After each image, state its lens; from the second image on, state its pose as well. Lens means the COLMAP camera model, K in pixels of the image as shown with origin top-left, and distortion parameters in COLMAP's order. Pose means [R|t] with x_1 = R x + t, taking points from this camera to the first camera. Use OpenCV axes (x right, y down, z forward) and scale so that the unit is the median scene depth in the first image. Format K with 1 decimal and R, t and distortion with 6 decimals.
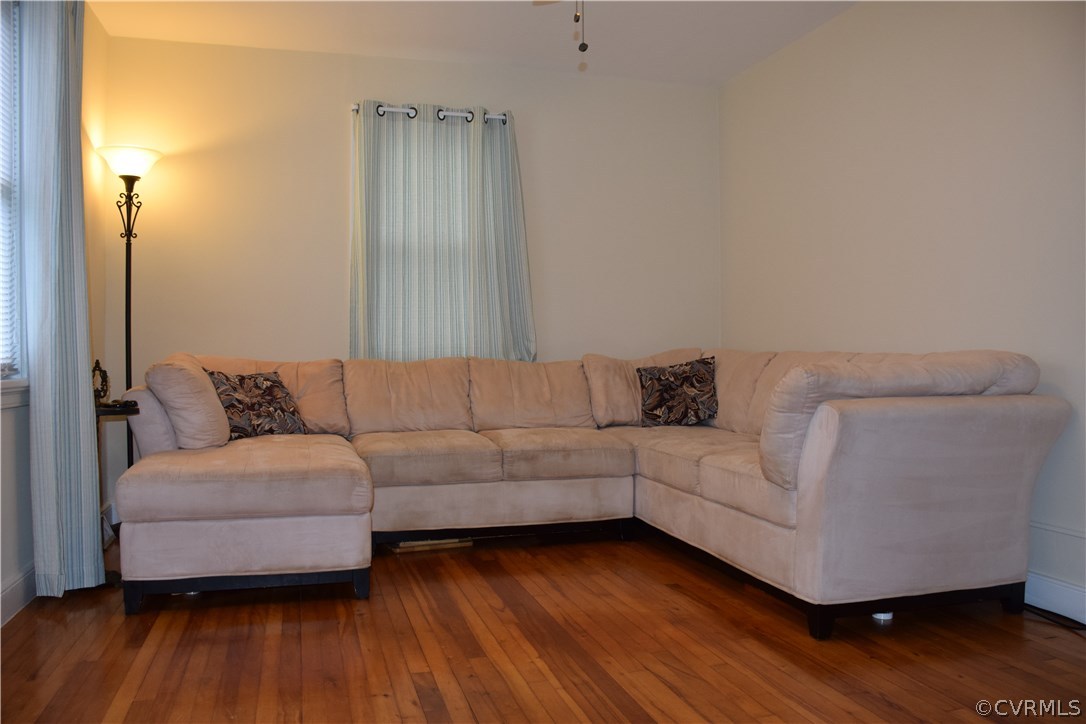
lens RADIAL K [[862.9, 0, 543.0], [0, 862.9, 362.0], [0, 0, 1]] dist [-0.052228, -0.002414]
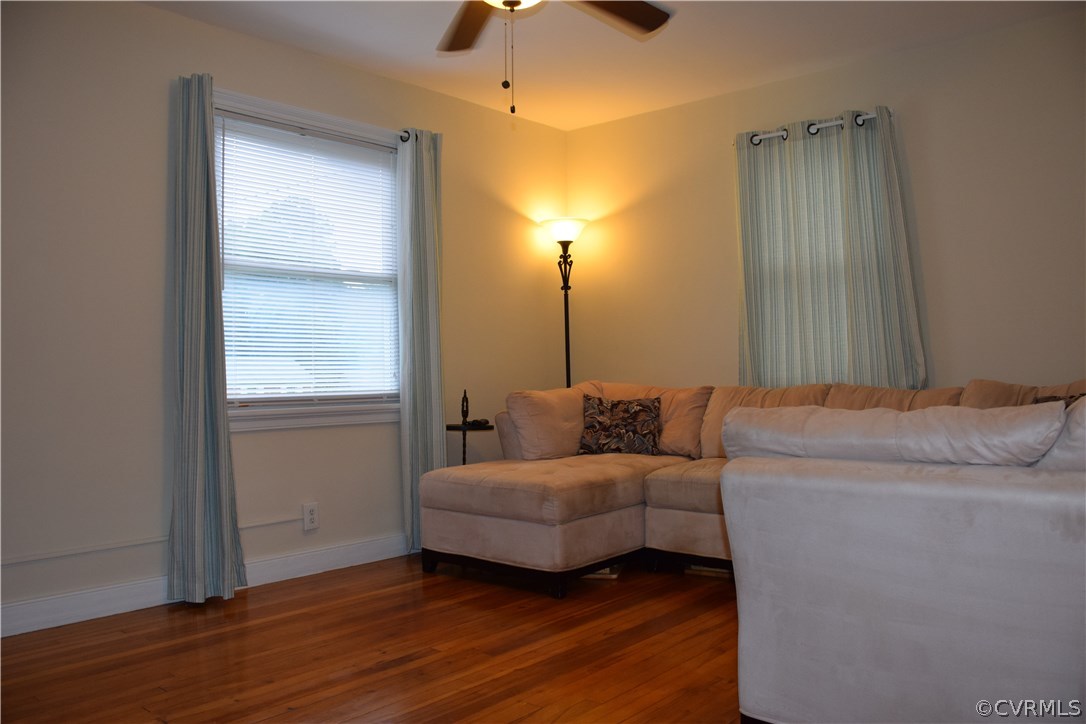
lens RADIAL K [[883.6, 0, 543.0], [0, 883.6, 362.0], [0, 0, 1]] dist [-0.061815, 0.000405]
pose [[0.566163, -0.015819, -0.824141, 0.572053], [0.008499, 0.999875, -0.013354, -0.021584], [0.824249, 0.000556, 0.566227, 0.229567]]
